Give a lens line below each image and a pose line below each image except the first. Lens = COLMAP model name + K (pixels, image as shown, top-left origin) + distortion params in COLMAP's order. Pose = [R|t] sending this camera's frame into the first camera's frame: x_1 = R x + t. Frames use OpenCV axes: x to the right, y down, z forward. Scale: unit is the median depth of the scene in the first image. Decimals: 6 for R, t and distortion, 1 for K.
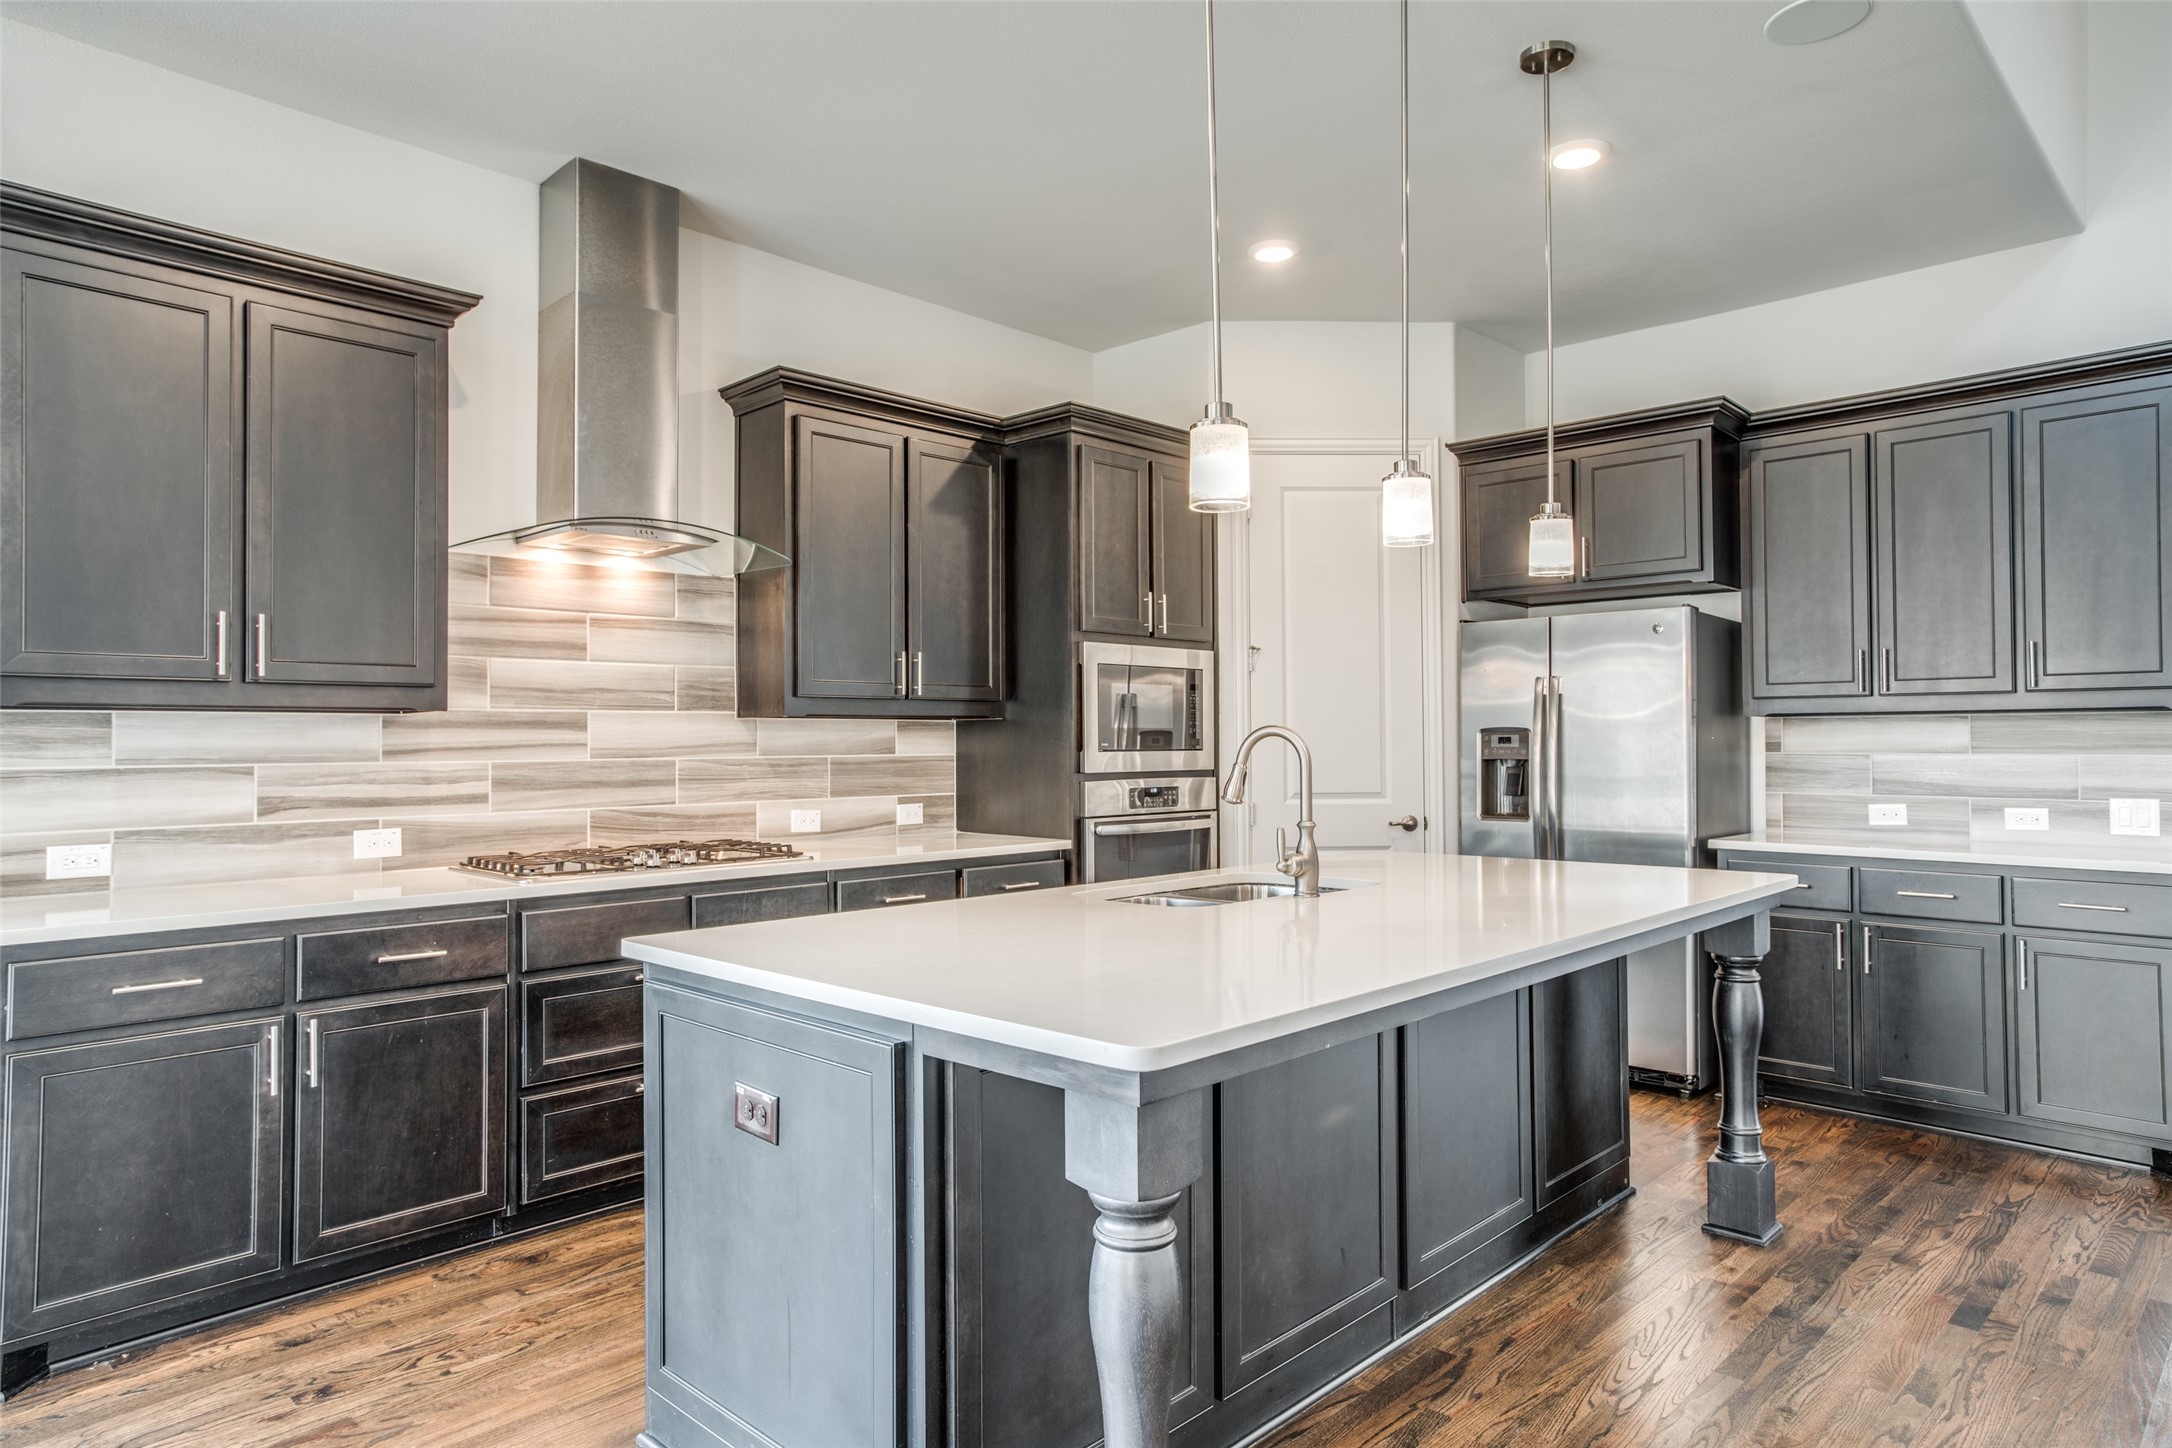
lens RADIAL K [[1302.2, 0, 1072.4], [0, 1302.2, 710.0], [0, 0, 1]] dist [-0.024549, 0.030855]
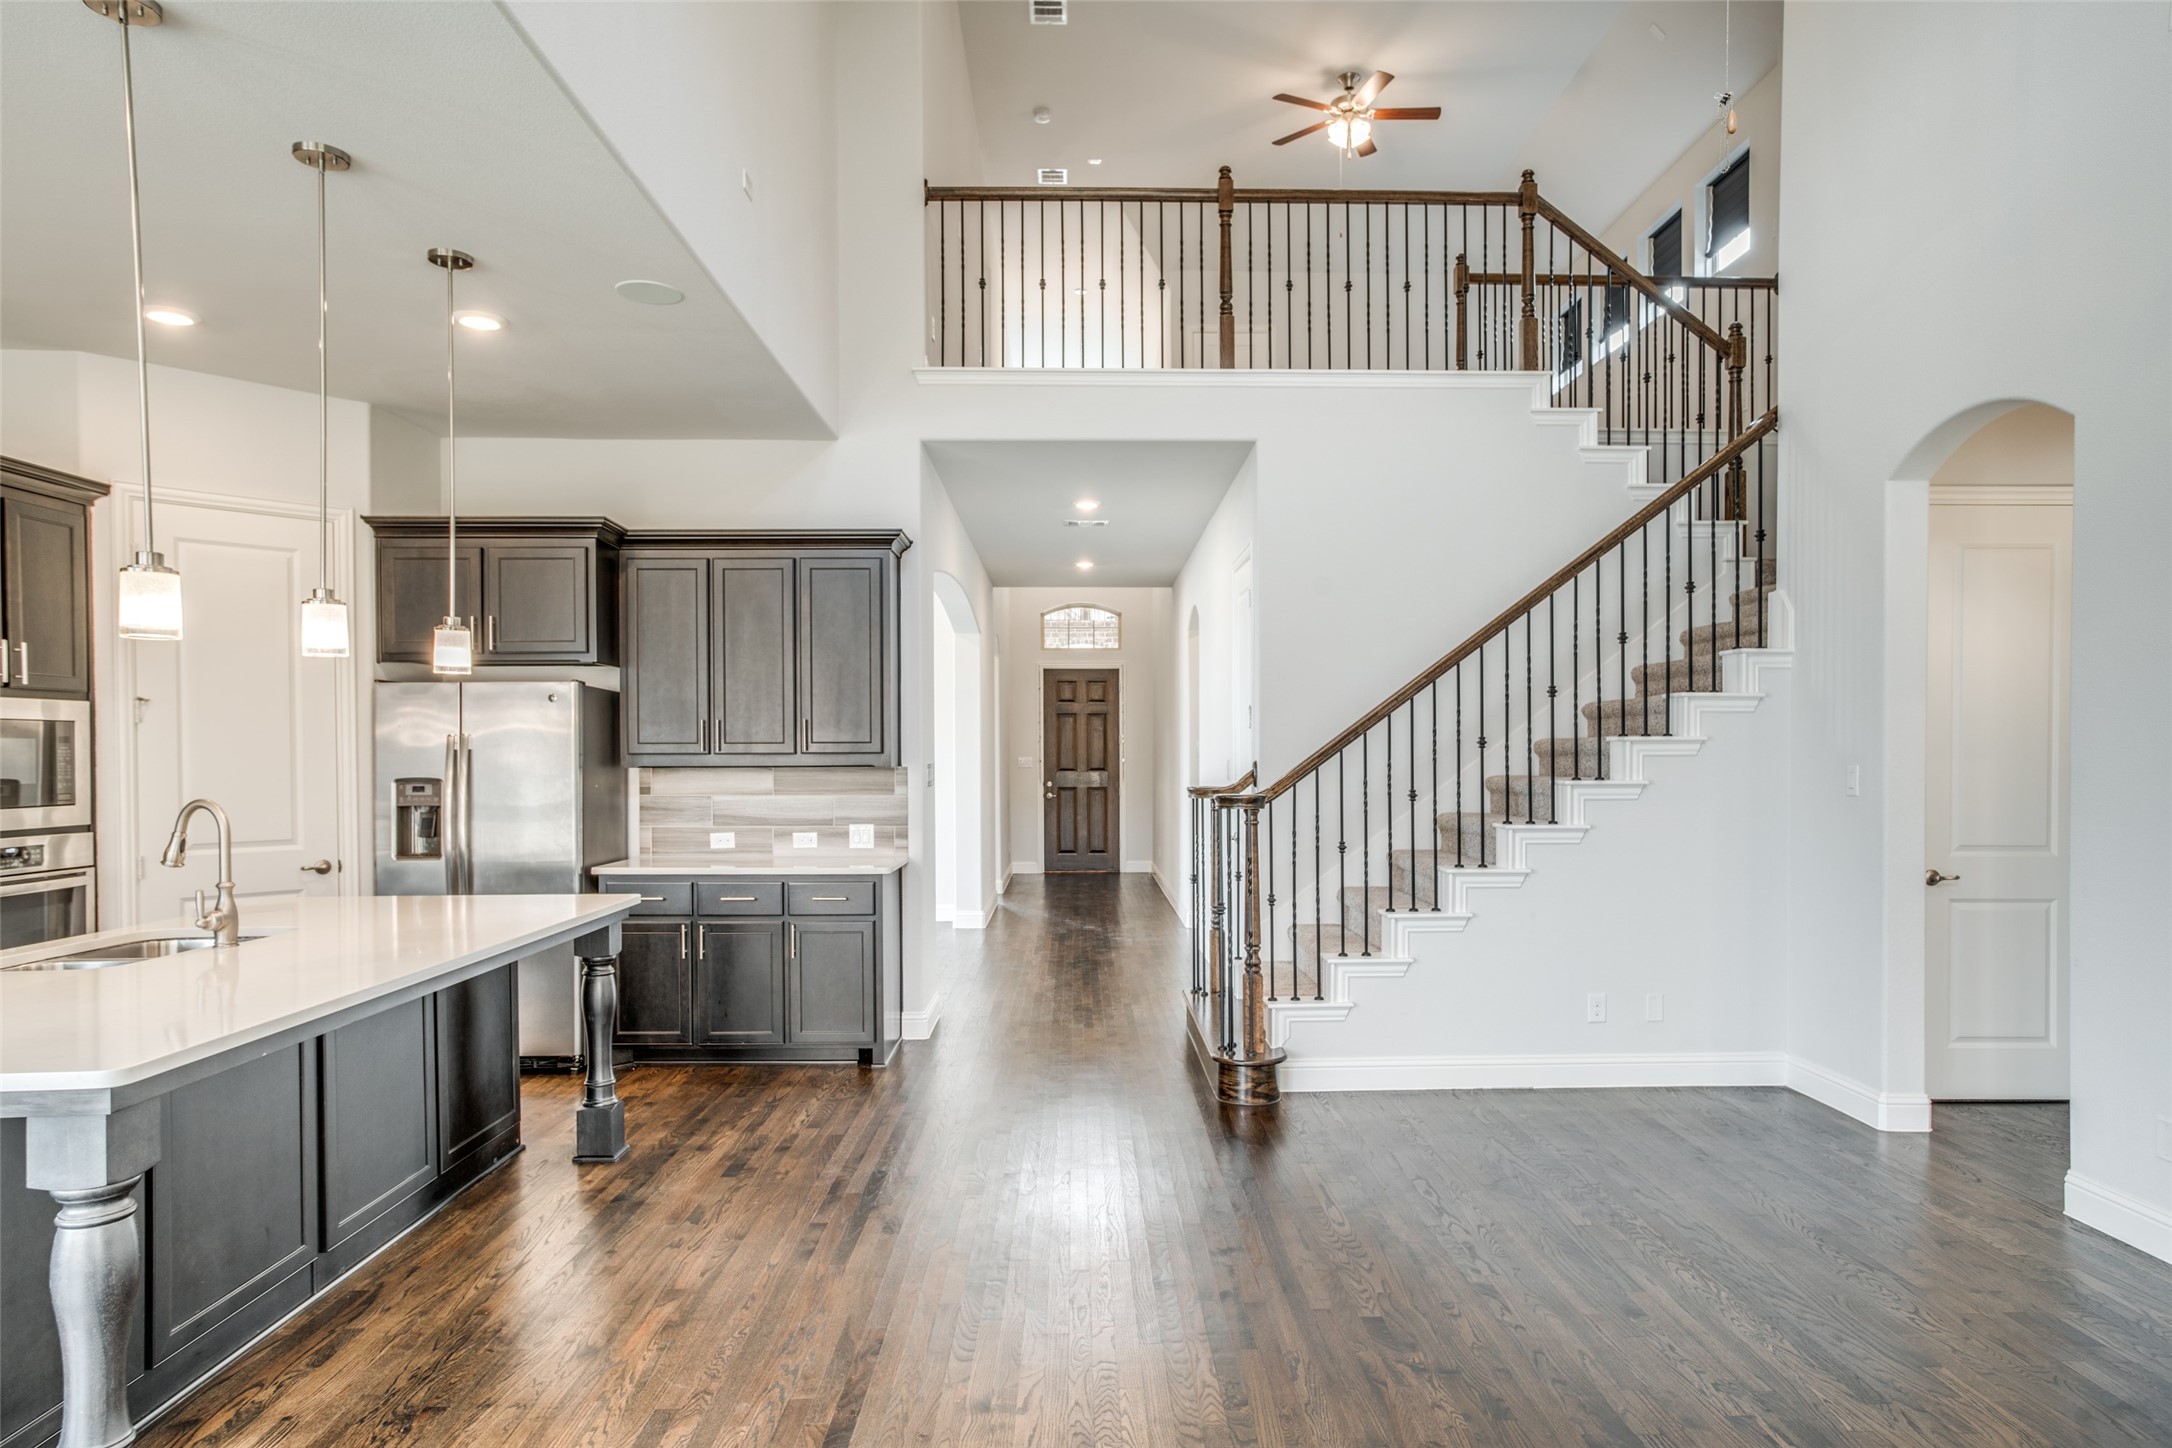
lens RADIAL K [[1302.2, 0, 1114.5], [0, 1302.2, 774.3], [0, 0, 1]] dist [-0.024549, 0.030855]
pose [[0.692856, -0.010776, 0.720995, -0.080150], [-0.017310, 0.999352, 0.031571, -0.047303], [-0.720868, -0.034354, 0.692220, -0.286583]]
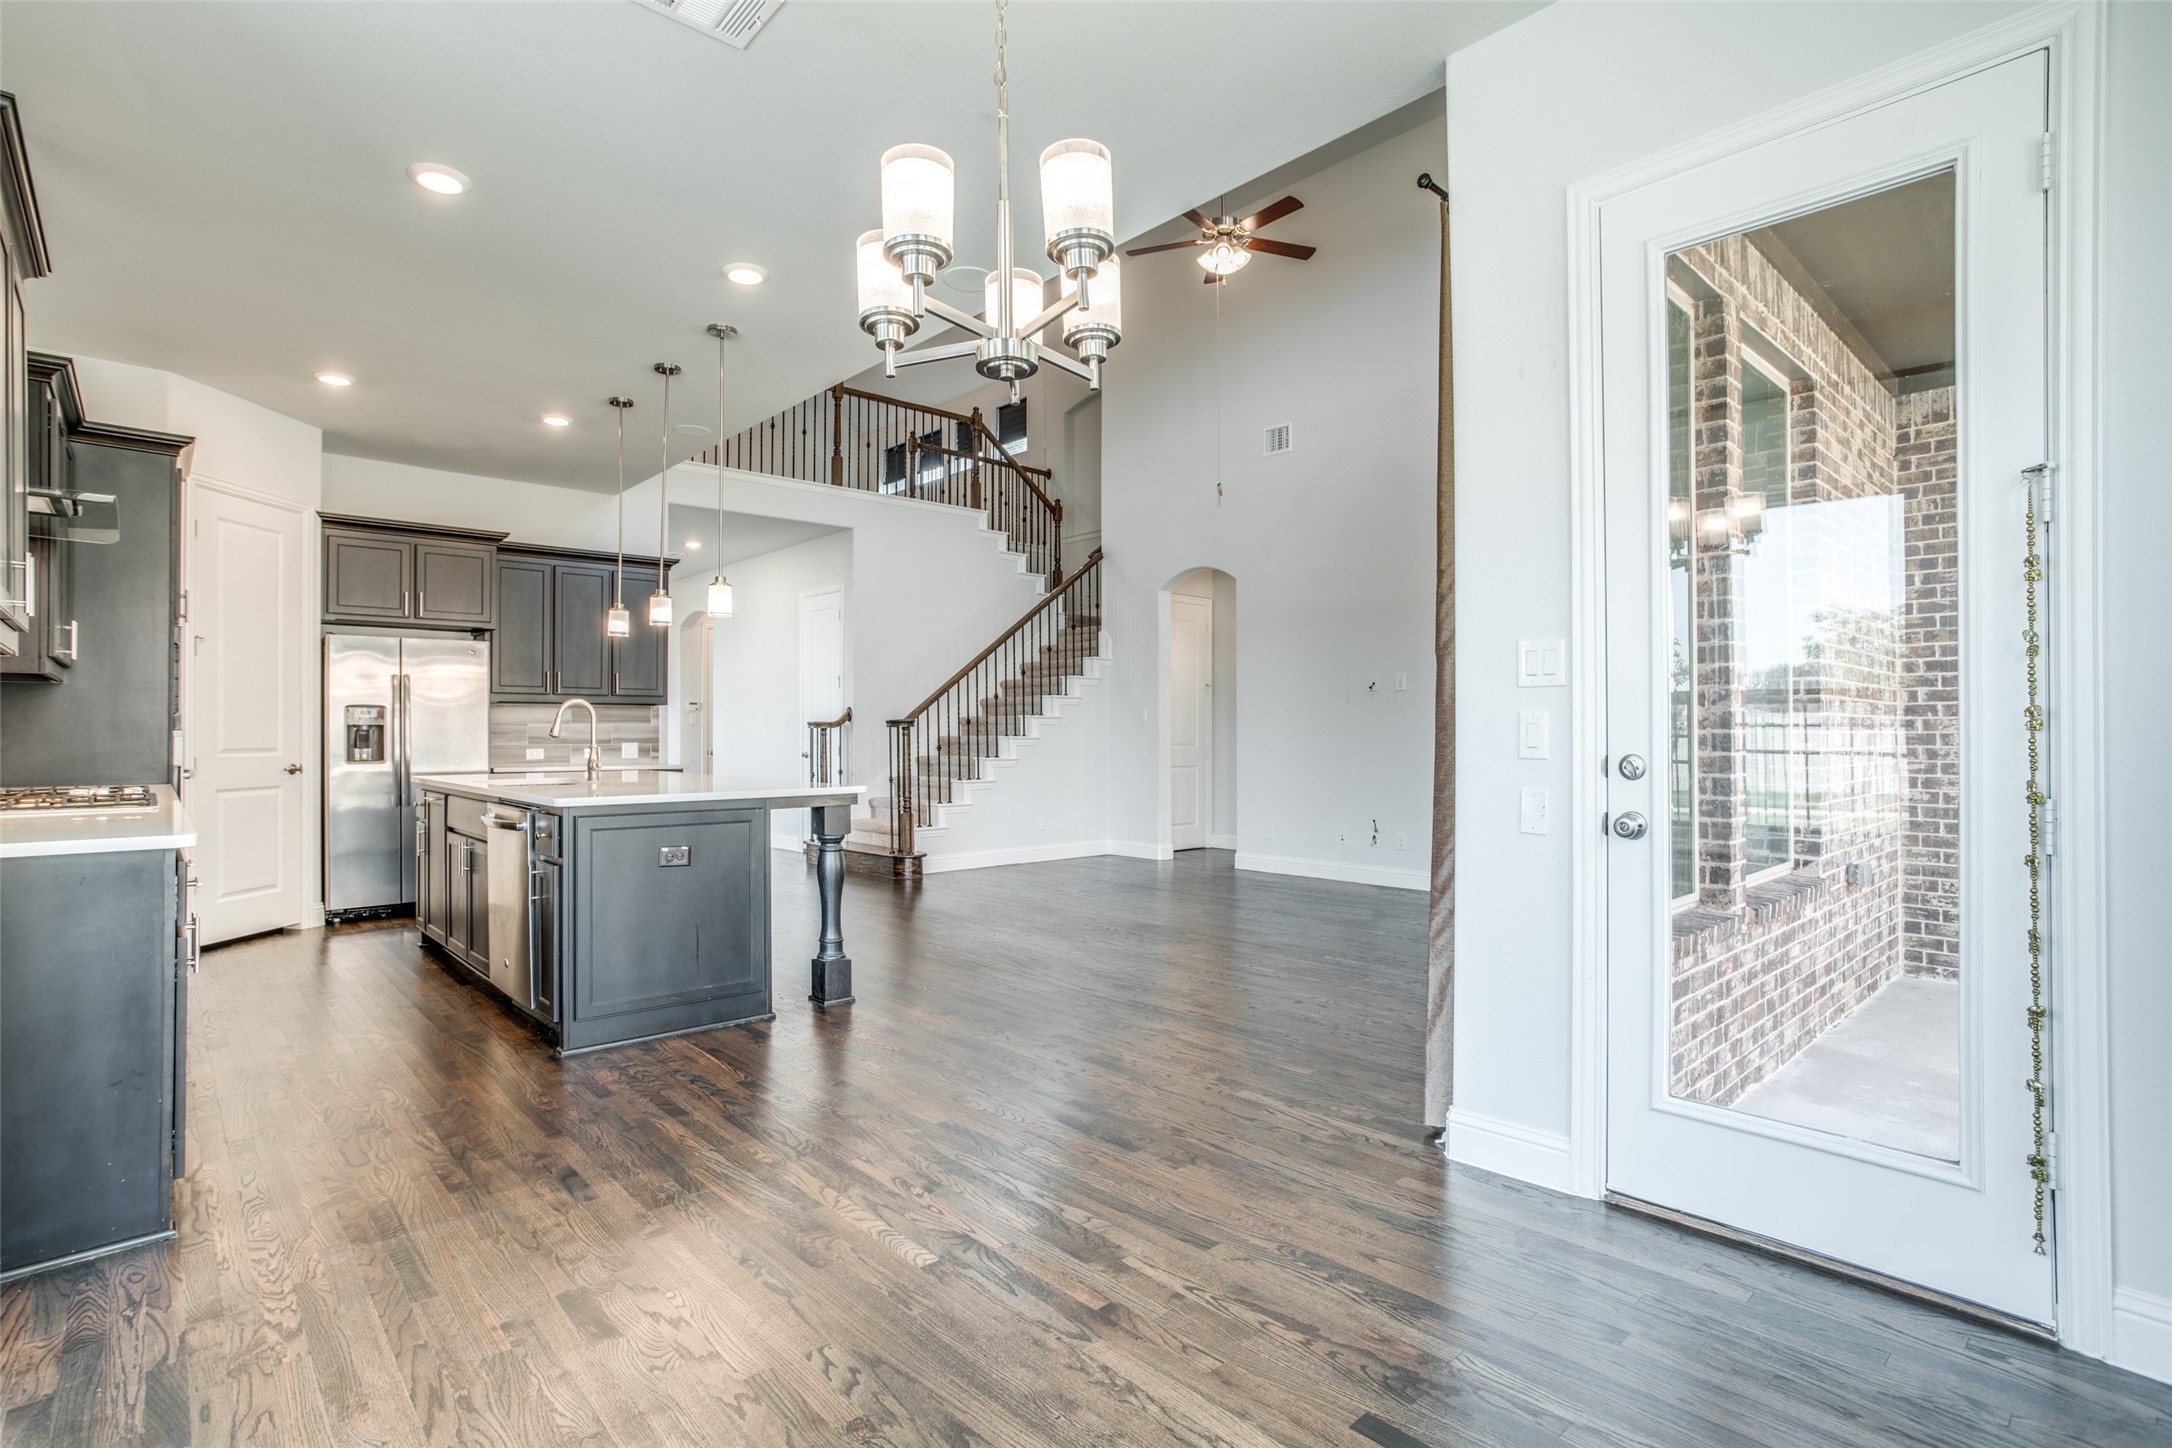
lens RADIAL K [[1052.2, 0, 1063.4], [0, 1052.2, 725.6], [0, 0, 1]] dist [-0.033158, 0.015247]
pose [[0.077373, 0.010402, 0.996948, -1.127180], [-0.024299, 0.999668, -0.008544, 0.038405], [-0.996706, -0.023564, 0.077600, 0.079867]]
